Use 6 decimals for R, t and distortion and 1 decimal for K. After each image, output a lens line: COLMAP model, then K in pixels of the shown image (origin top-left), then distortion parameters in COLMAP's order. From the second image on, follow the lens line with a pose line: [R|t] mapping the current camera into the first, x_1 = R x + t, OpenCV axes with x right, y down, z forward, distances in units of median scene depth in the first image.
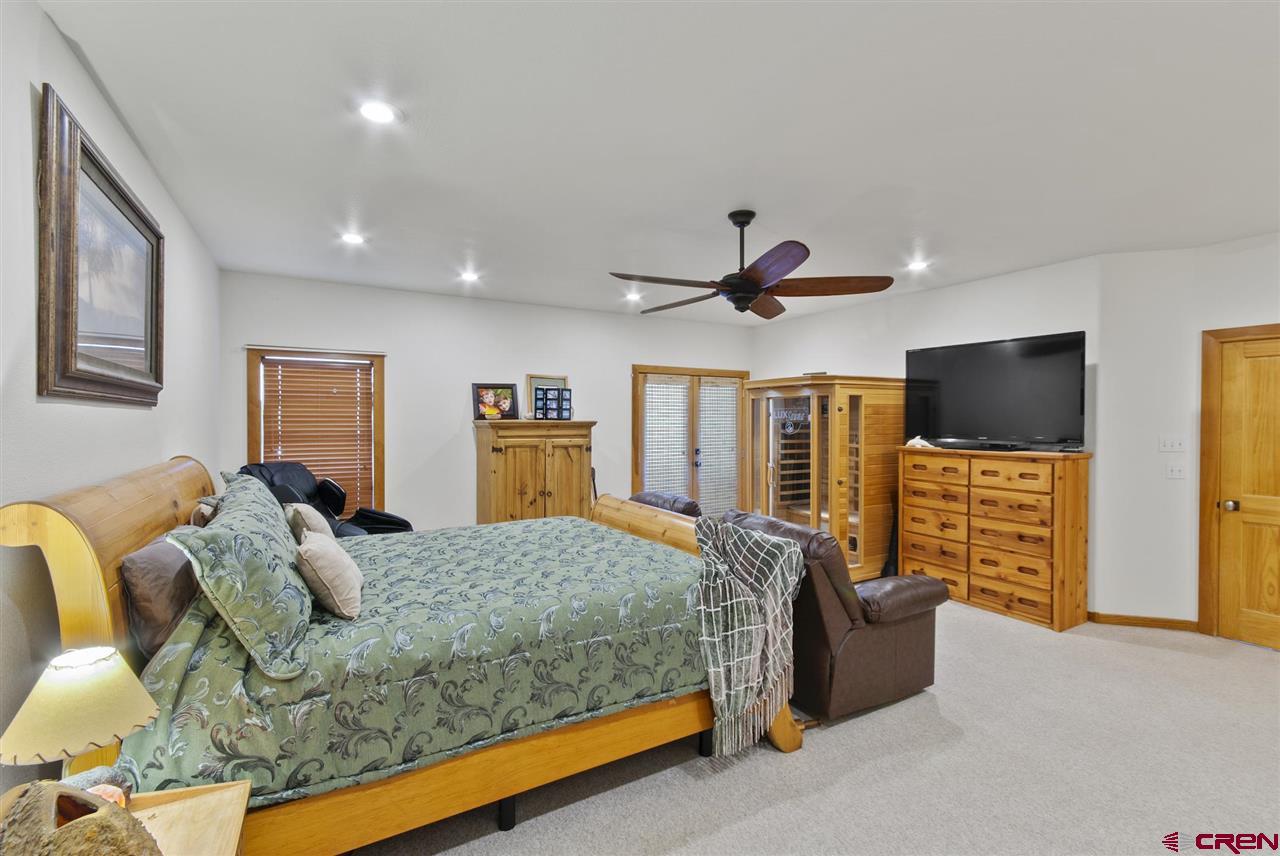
lens RADIAL K [[563.6, 0, 640.0], [0, 563.6, 428.0], [0, 0, 1]] dist [0.000724, -0.000026]
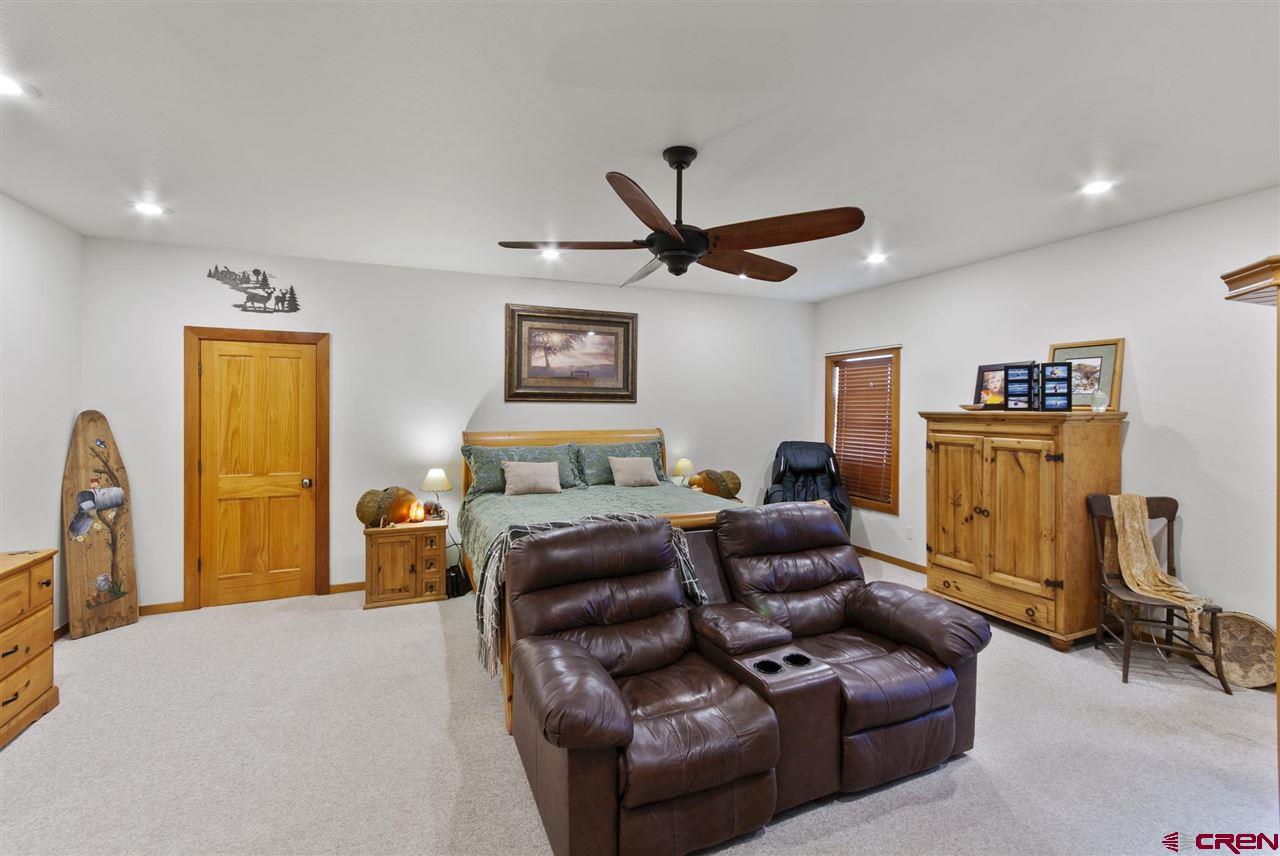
lens RADIAL K [[558.9, 0, 642.7], [0, 558.9, 410.2], [0, 0, 1]] dist [-0.000291, -0.000369]
pose [[-0.115653, 0.001080, -0.993289, 0.609520], [-0.017078, 0.999849, 0.003075, -0.009686], [0.993143, 0.017319, -0.115617, 0.653997]]
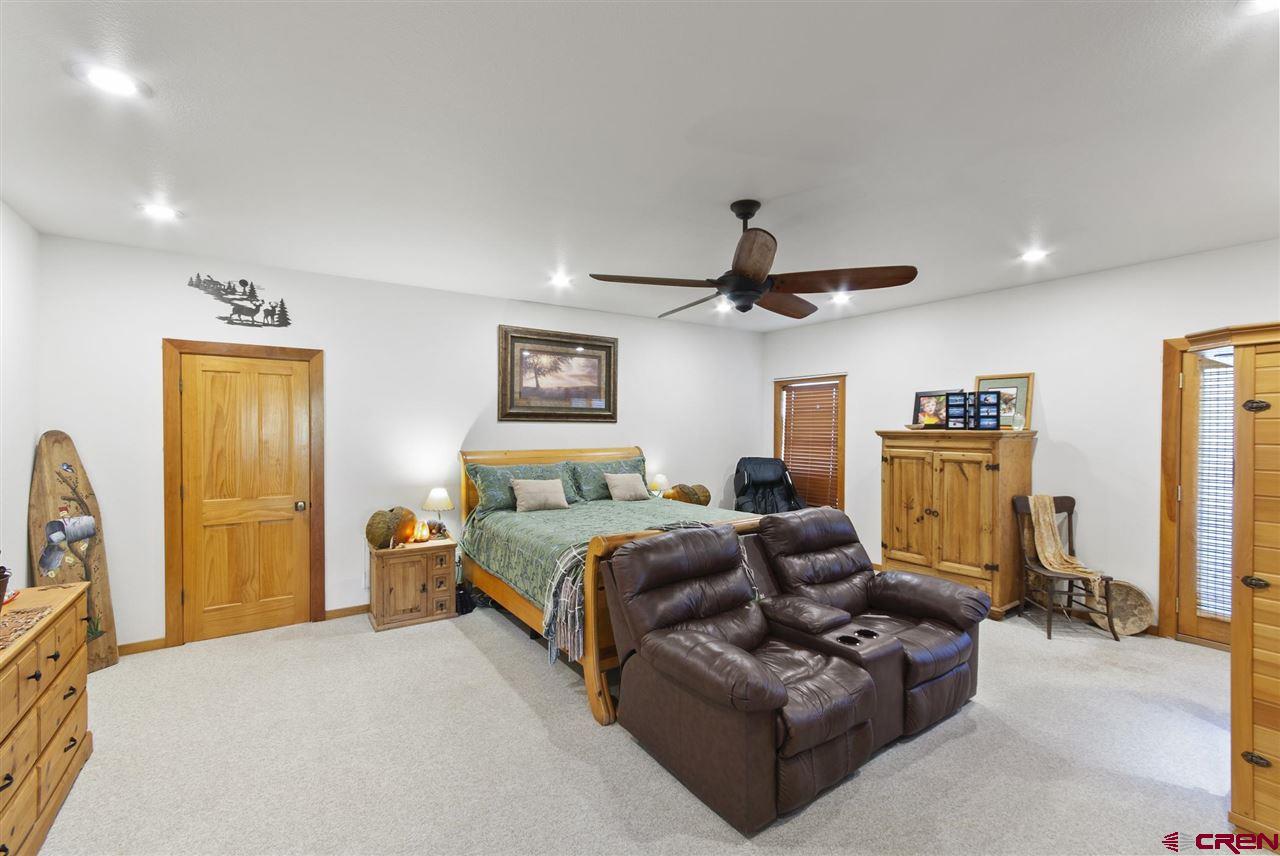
lens RADIAL K [[548.0, 0, 643.5], [0, 548.0, 433.9], [0, 0, 1]] dist [-0.000366, 0.000041]
pose [[0.086156, 0.009367, -0.996238, 0.661512], [-0.016477, 0.999832, 0.007976, -0.007064], [0.996145, 0.015728, 0.086296, 0.476889]]
